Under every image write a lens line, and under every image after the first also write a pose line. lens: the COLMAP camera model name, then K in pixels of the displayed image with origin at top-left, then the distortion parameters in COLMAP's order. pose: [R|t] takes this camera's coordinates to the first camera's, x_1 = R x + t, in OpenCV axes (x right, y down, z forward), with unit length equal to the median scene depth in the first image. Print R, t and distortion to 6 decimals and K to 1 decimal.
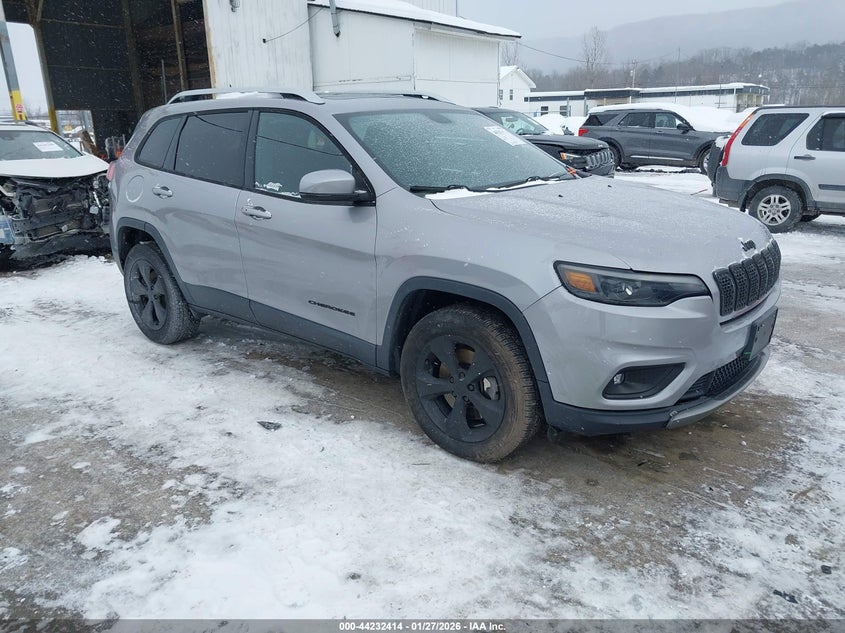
lens RADIAL K [[690.2, 0, 420.8], [0, 690.2, 317.0], [0, 0, 1]] dist [0.046994, -0.022006]
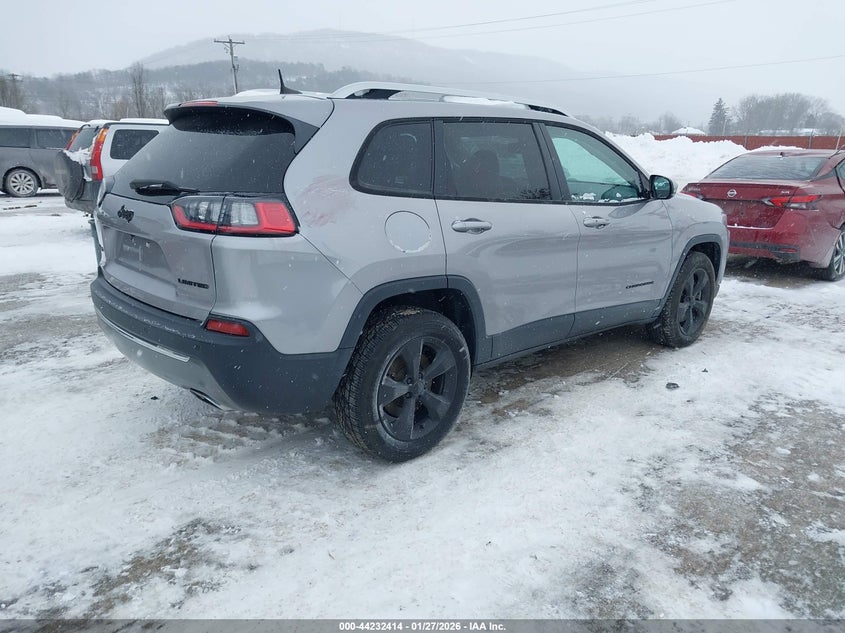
lens RADIAL K [[690.2, 0, 420.6], [0, 690.2, 320.7], [0, 0, 1]] dist [0.046994, -0.022006]
pose [[0.061595, -0.239672, 0.968898, -1.427805], [0.253768, 0.942602, 0.217035, -0.333631], [-0.965302, 0.232507, 0.118880, 1.282005]]
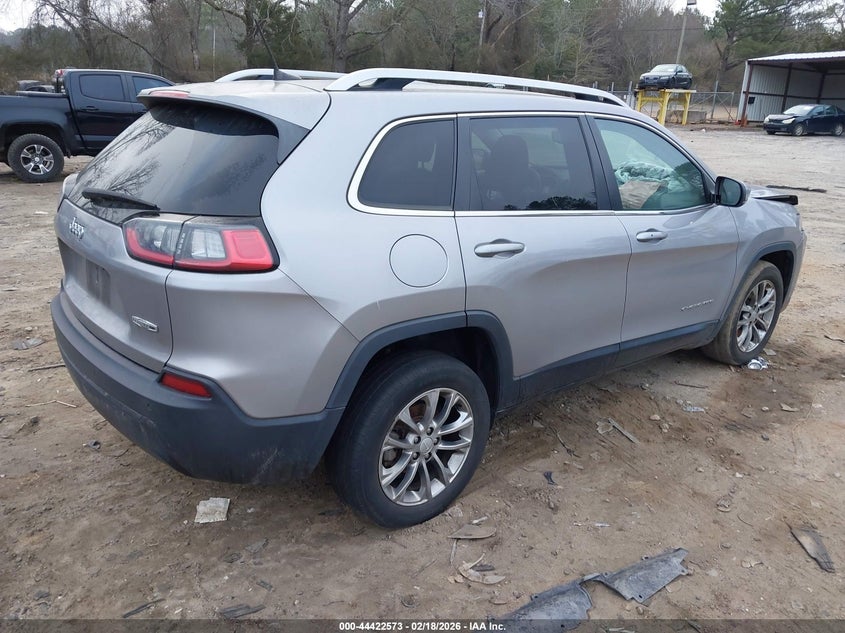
lens RADIAL K [[690.2, 0, 424.2], [0, 690.2, 323.3], [0, 0, 1]] dist [0.046994, -0.022006]
pose [[0.113167, -0.285529, 0.951665, -1.218625], [0.235816, 0.938169, 0.253437, -0.376805], [-0.965186, 0.195737, 0.173502, 1.257160]]
